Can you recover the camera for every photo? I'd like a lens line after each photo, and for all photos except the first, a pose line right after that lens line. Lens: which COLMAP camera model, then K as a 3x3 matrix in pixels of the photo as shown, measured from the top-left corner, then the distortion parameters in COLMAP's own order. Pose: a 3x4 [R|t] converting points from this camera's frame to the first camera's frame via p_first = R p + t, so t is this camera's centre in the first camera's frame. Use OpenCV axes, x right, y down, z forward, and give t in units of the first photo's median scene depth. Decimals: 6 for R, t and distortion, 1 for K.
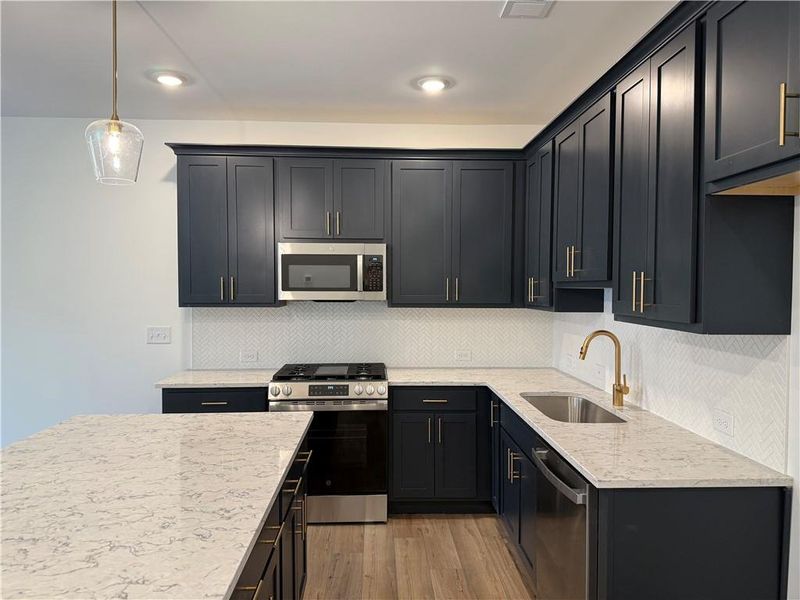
lens RADIAL K [[559.4, 0, 401.9], [0, 559.4, 299.4], [0, 0, 1]] dist [0.095260, -0.120030]
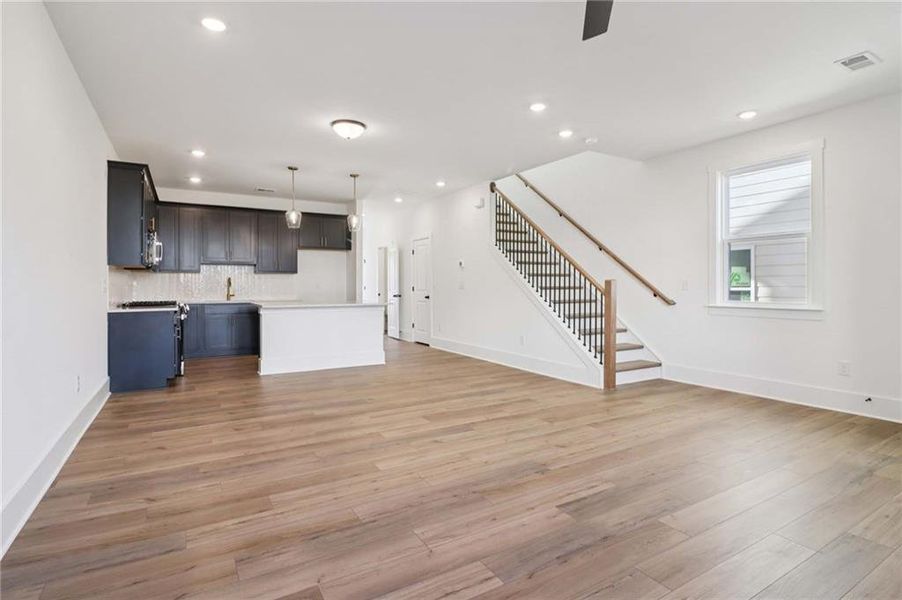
lens RADIAL K [[453.5, 0, 454.5], [0, 453.5, 288.0], [0, 0, 1]] dist [-0.005460, -0.001203]
pose [[-0.474922, -0.005391, 0.880011, -2.101379], [0.023508, 0.999547, 0.018810, 0.079280], [-0.879714, 0.029621, -0.474580, 0.911273]]
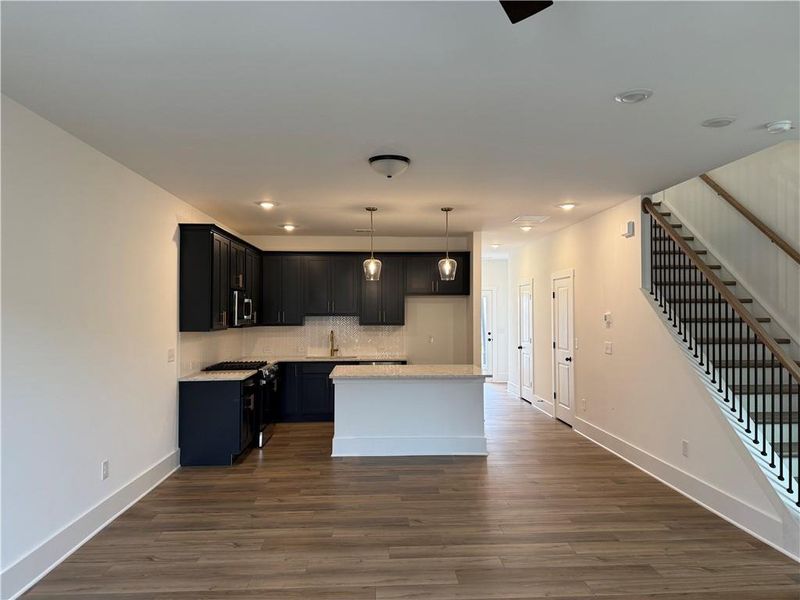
lens RADIAL K [[559.4, 0, 401.9], [0, 559.4, 299.4], [0, 0, 1]] dist [0.095260, -0.120030]
pose [[-0.008806, 0.021443, 0.999731, -2.068657], [0.028286, 0.999375, -0.021187, -0.028173], [-0.999561, 0.028092, -0.009407, 0.554698]]
